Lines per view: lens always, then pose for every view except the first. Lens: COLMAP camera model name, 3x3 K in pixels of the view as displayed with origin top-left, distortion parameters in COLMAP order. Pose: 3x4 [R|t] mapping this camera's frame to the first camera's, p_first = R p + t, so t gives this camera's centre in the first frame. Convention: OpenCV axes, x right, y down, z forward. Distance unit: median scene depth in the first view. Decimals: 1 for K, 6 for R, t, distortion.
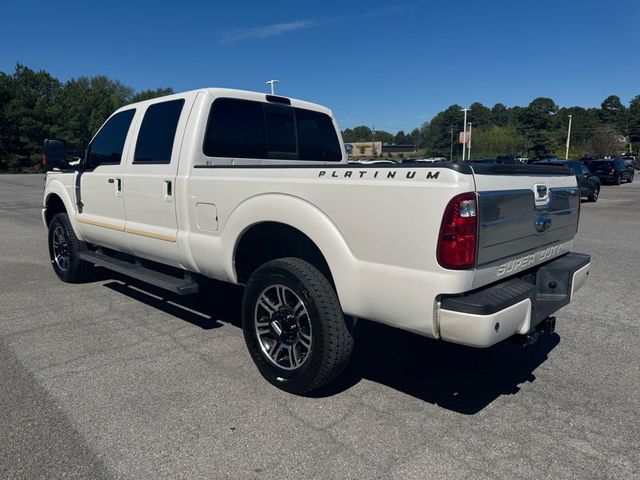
lens RADIAL K [[455.7, 0, 321.4], [0, 455.7, 237.6], [0, 0, 1]] dist [0.030141, -0.035210]
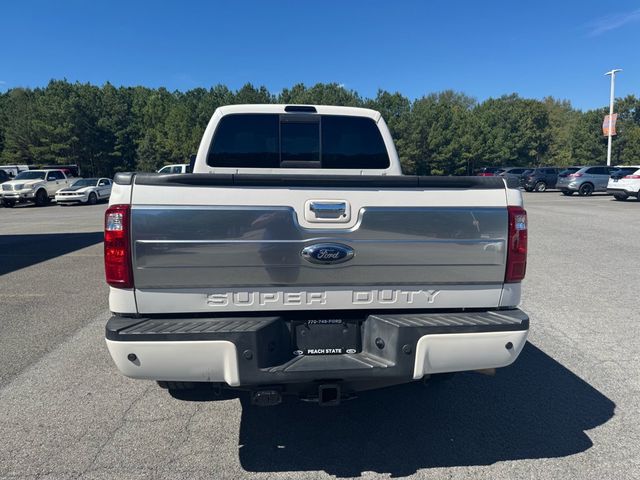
lens RADIAL K [[455.7, 0, 319.5], [0, 455.7, 237.1], [0, 0, 1]] dist [0.030141, -0.035210]
pose [[0.749600, 0.084432, -0.656483, 0.545299], [-0.095569, 0.995244, 0.018876, -0.039308], [0.654955, 0.048589, 0.754104, 0.250421]]
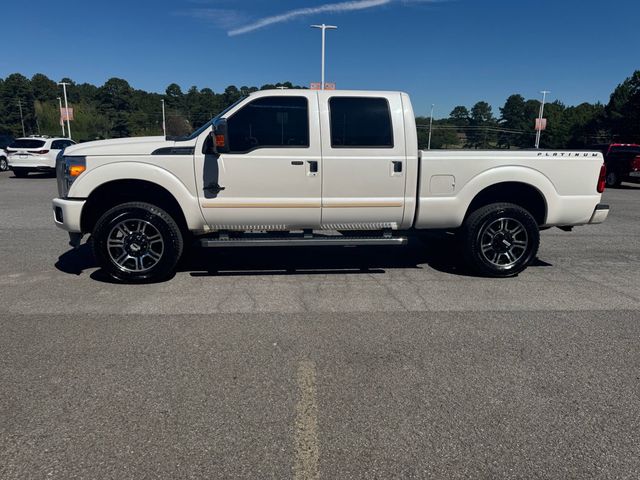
lens RADIAL K [[455.7, 0, 317.0], [0, 455.7, 245.1], [0, 0, 1]] dist [0.030141, -0.035210]
pose [[0.649130, -0.149646, 0.745812, -1.167985], [0.106406, 0.988682, 0.105764, -0.035592], [-0.753198, 0.010704, 0.657707, 0.236013]]
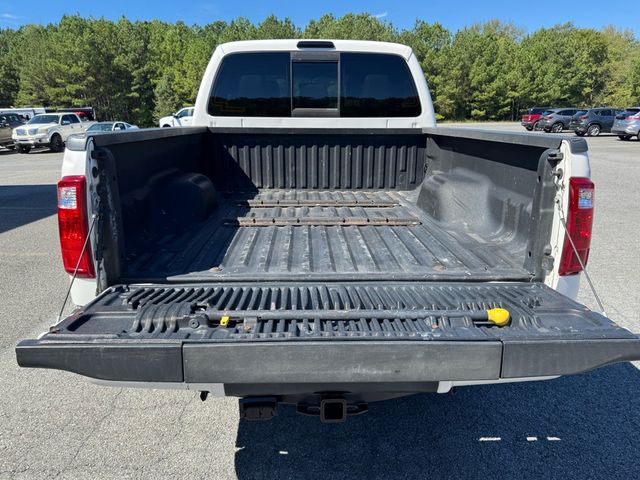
lens RADIAL K [[477.5, 0, 319.4], [0, 477.5, 240.7], [0, 0, 1]] dist [0.023305, -0.036834]
pose [[0.708497, 0.170182, -0.684887, 0.509597], [-0.099255, 0.984871, 0.142045, -0.063374], [0.698699, -0.032660, 0.714670, 0.316387]]
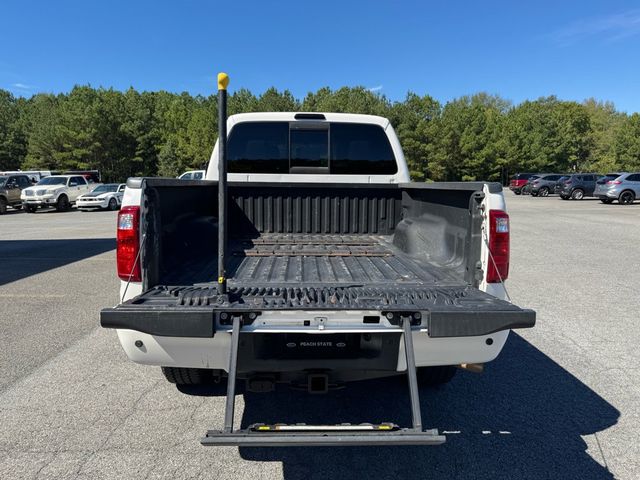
lens RADIAL K [[477.5, 0, 321.0], [0, 477.5, 237.4], [0, 0, 1]] dist [0.023305, -0.036834]
pose [[0.714802, 0.078529, -0.694904, 0.610526], [-0.103949, 0.994568, 0.005467, -0.034304], [0.691558, 0.068327, 0.719082, 0.229922]]
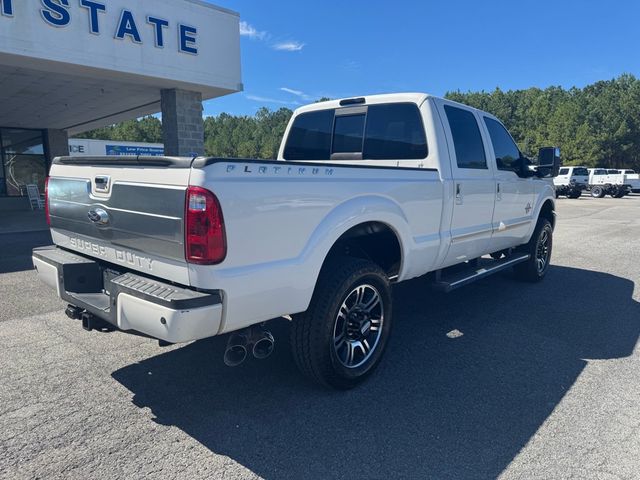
lens RADIAL K [[455.7, 0, 317.7], [0, 455.7, 234.6], [0, 0, 1]] dist [0.030141, -0.035210]
pose [[0.040661, 0.124751, -0.991355, 0.834425], [-0.165614, 0.979292, 0.116440, -0.102846], [0.985352, 0.159448, 0.060479, 0.799579]]
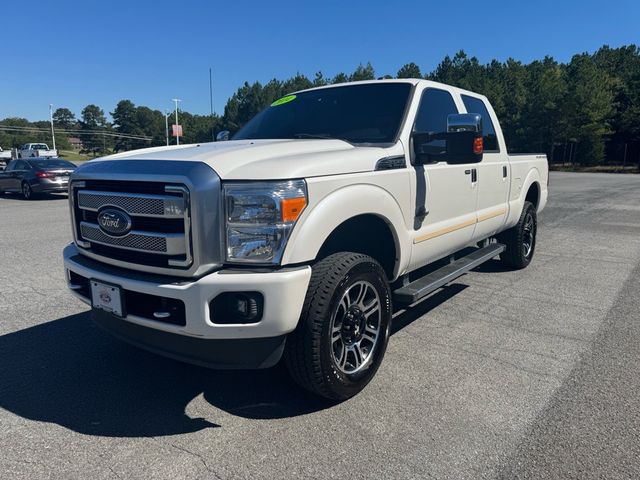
lens RADIAL K [[455.7, 0, 323.0], [0, 455.7, 239.4], [0, 0, 1]] dist [0.030141, -0.035210]
pose [[-0.101601, -0.179306, 0.978533, -1.219445], [0.157960, 0.968237, 0.193821, -0.197258], [-0.982205, 0.174261, -0.070051, 1.257457]]
